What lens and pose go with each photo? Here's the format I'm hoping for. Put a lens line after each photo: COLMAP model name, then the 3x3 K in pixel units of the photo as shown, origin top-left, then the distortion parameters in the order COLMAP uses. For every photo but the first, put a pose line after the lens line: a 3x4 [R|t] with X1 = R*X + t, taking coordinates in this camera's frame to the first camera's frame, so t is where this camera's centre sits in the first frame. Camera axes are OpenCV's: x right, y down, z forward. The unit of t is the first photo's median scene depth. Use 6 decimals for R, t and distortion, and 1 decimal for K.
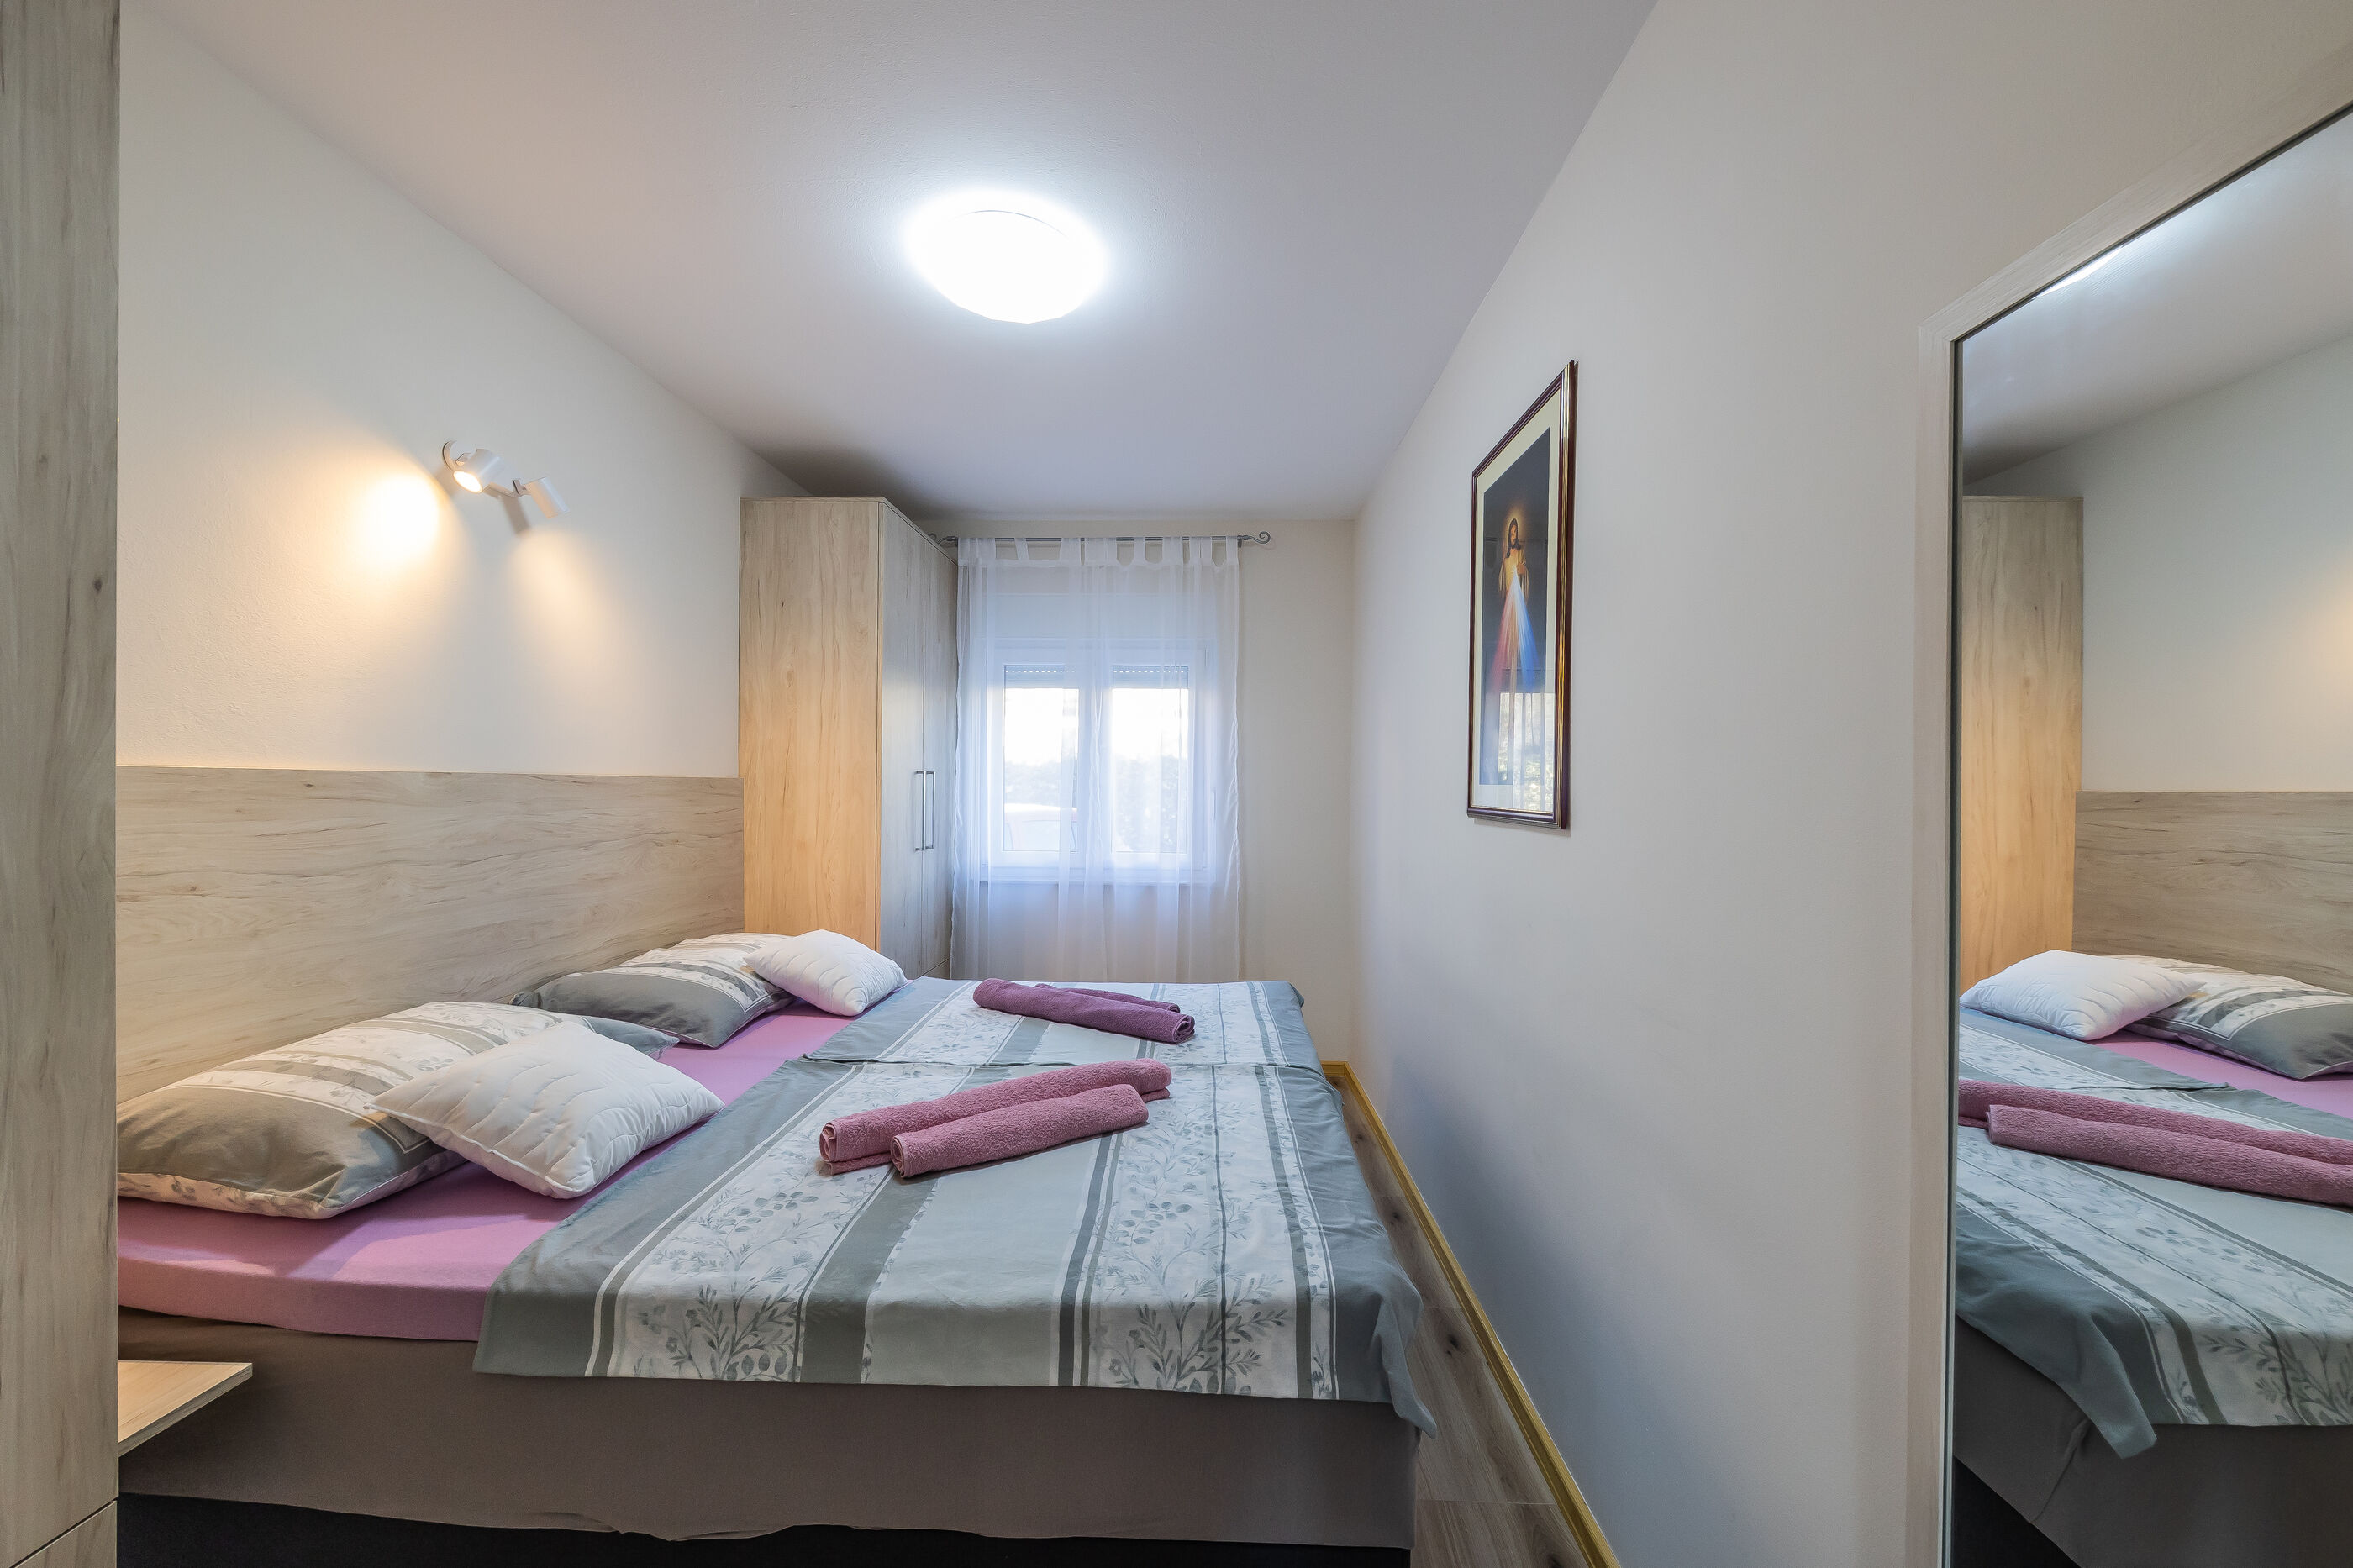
lens RADIAL K [[851.7, 0, 1184.9], [0, 851.7, 784.9], [0, 0, 1]] dist [0.006386, -0.003635]
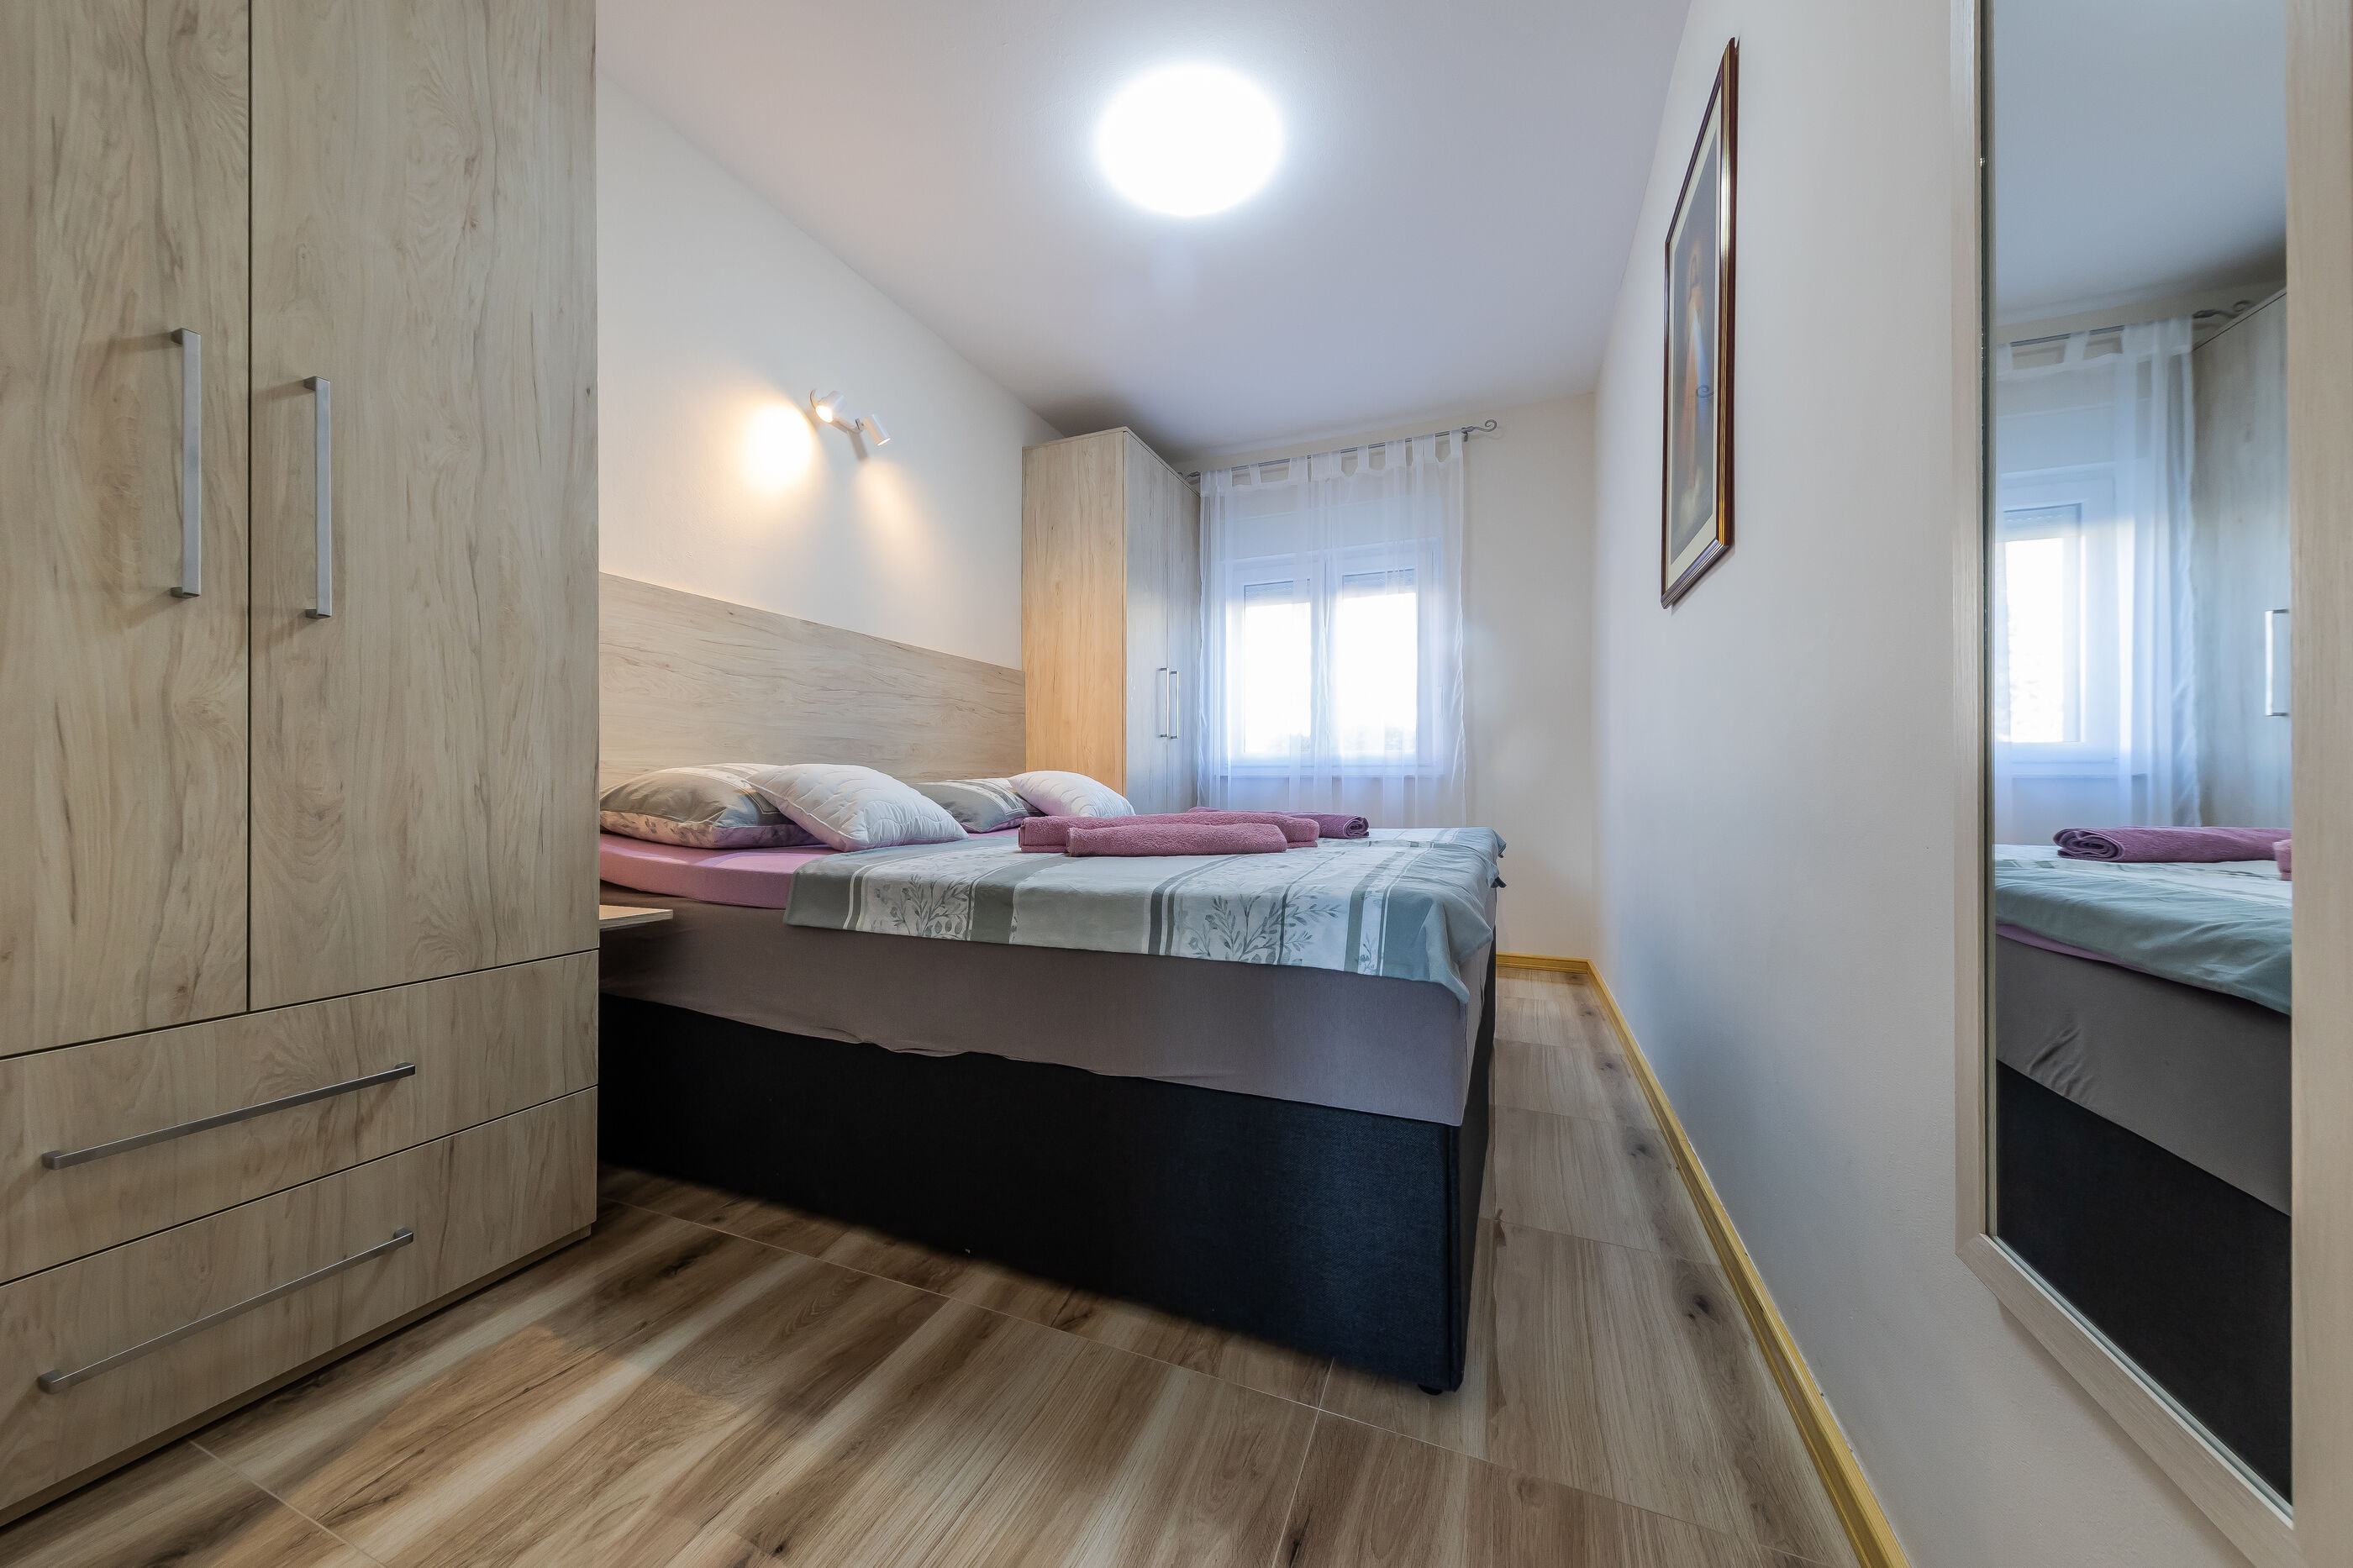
lens RADIAL K [[808.0, 0, 1172.5], [0, 808.0, 779.0], [0, 0, 1]] dist [0.011196, -0.002924]
pose [[0.933415, -0.010525, -0.358645, 0.181371], [0.007816, 0.999929, -0.009003, 0.283538], [0.358714, 0.005601, 0.933431, -0.037500]]
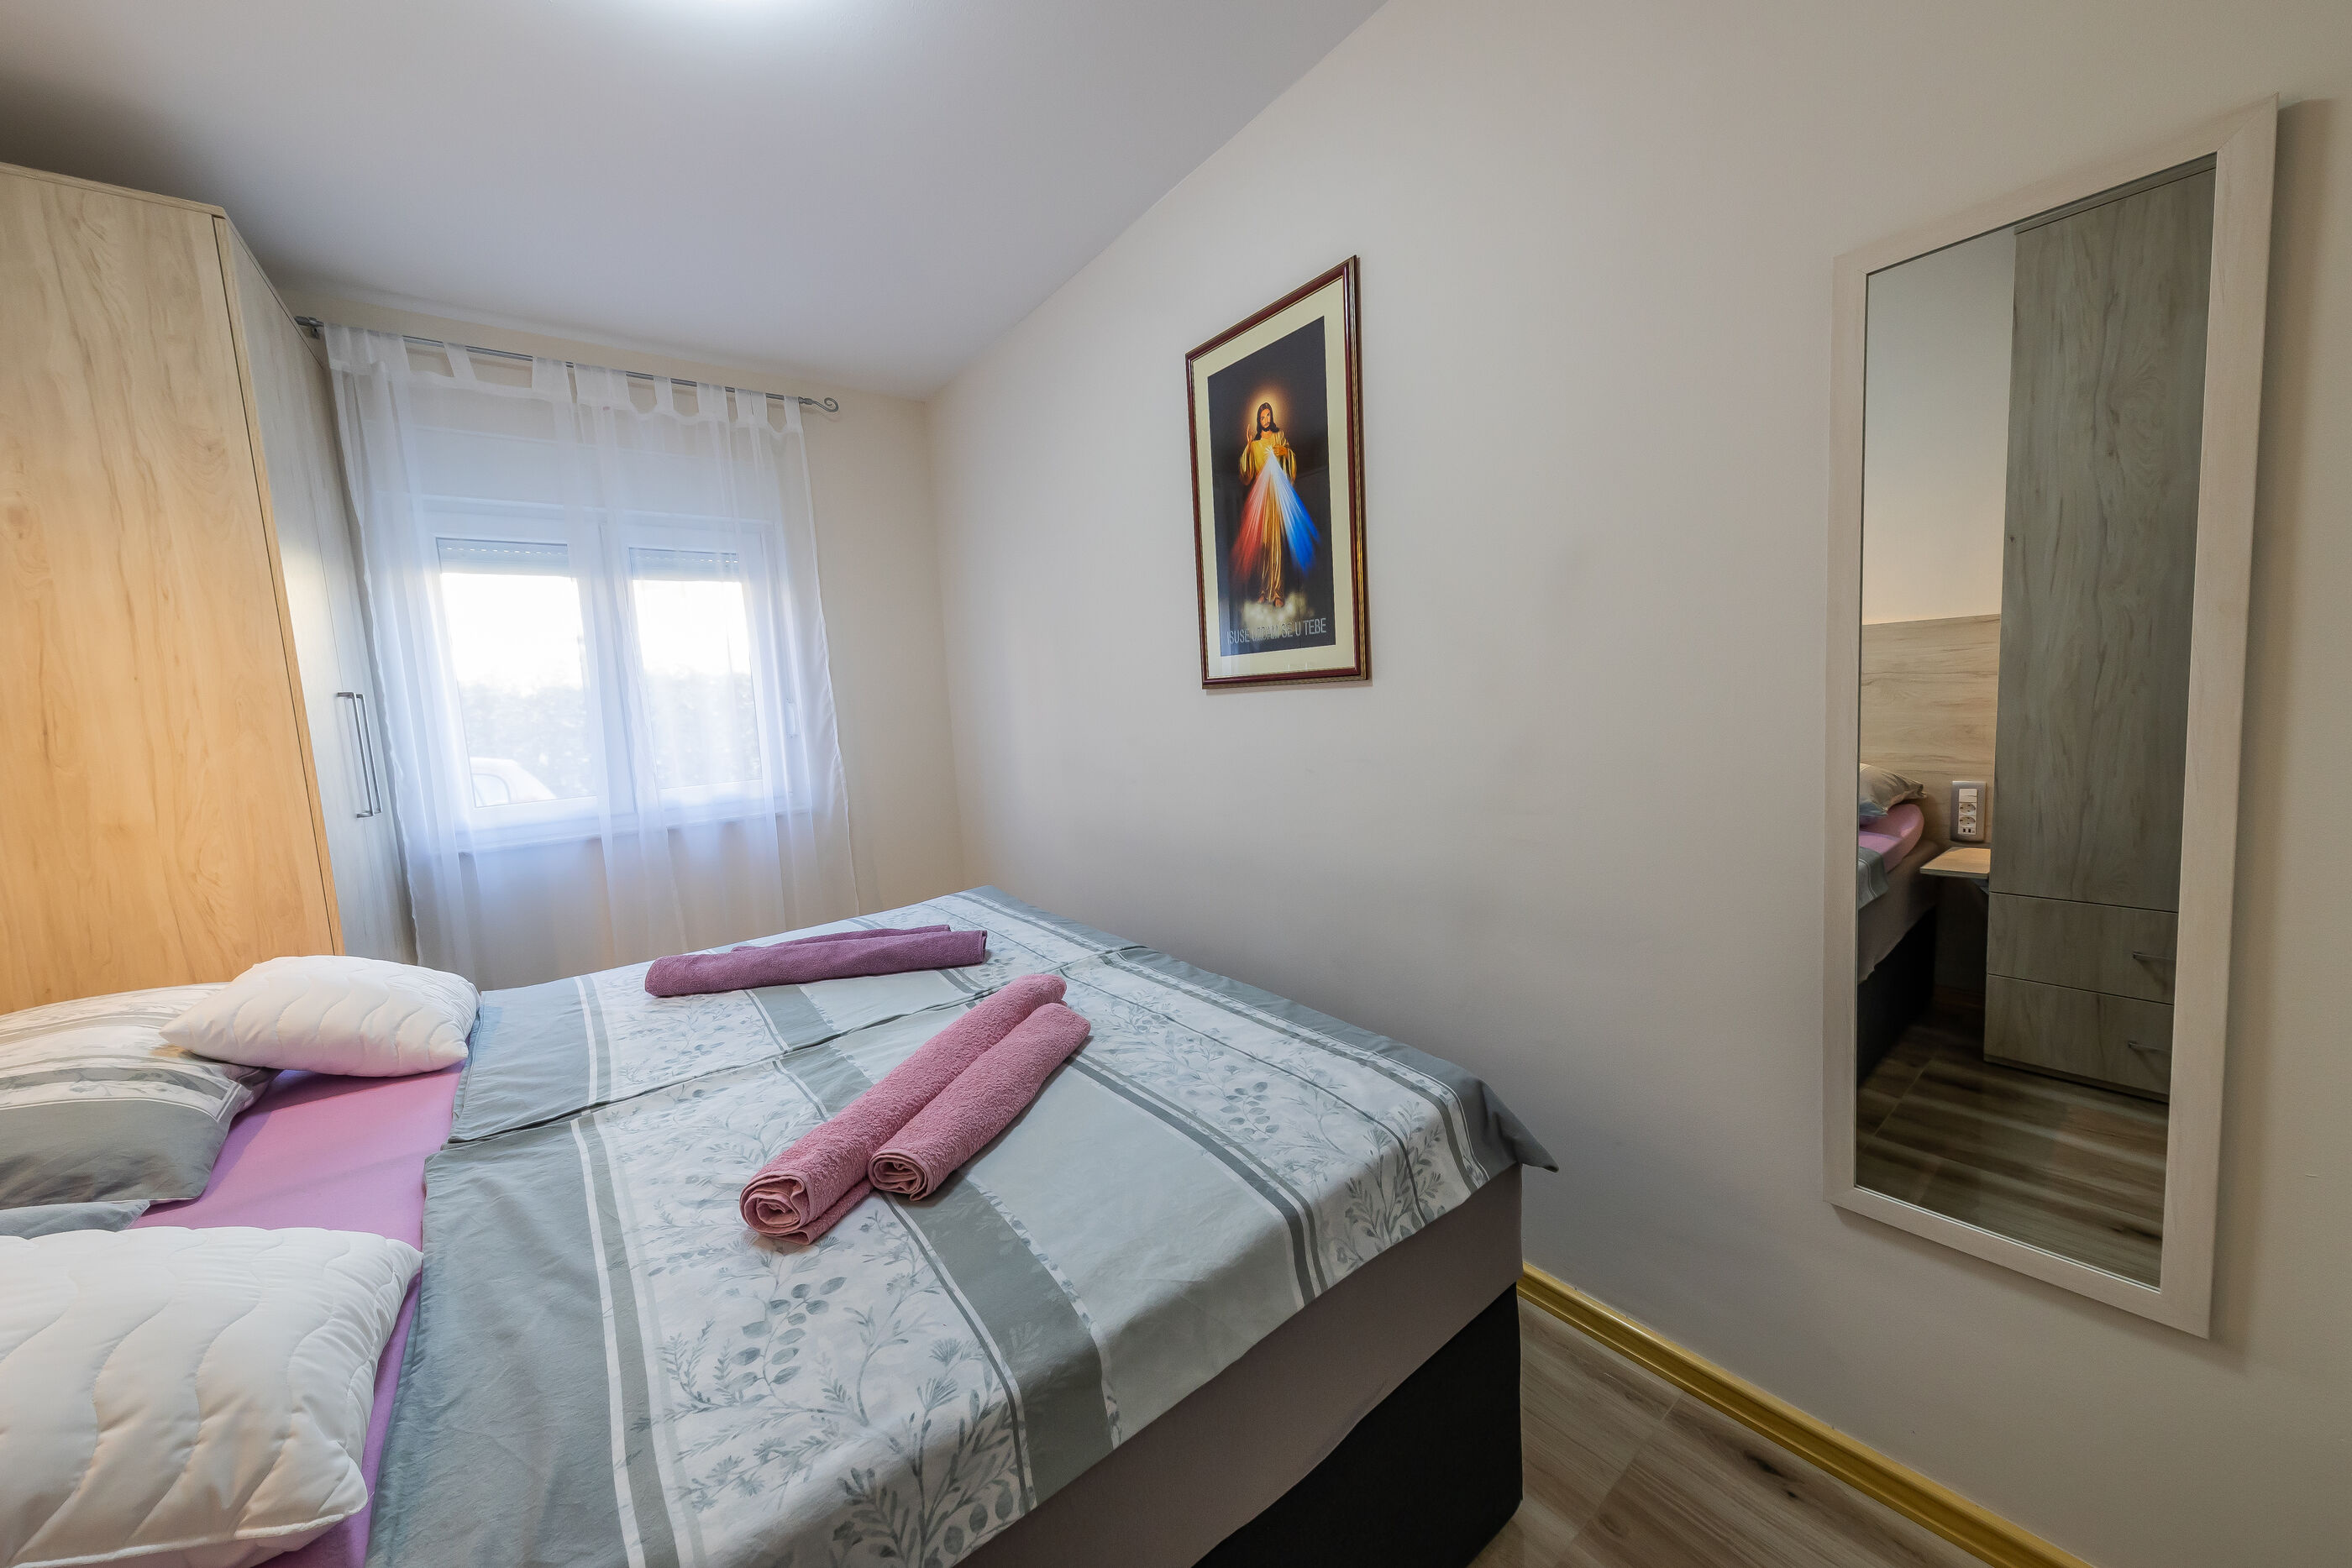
lens RADIAL K [[807.6, 0, 1172.0], [0, 807.6, 774.3], [0, 0, 1]] dist [0.011196, -0.002924]
pose [[0.775479, -0.118101, 0.620230, -0.427876], [0.066684, 0.992176, 0.105549, 0.041125], [-0.627842, -0.040492, 0.777287, 0.281085]]
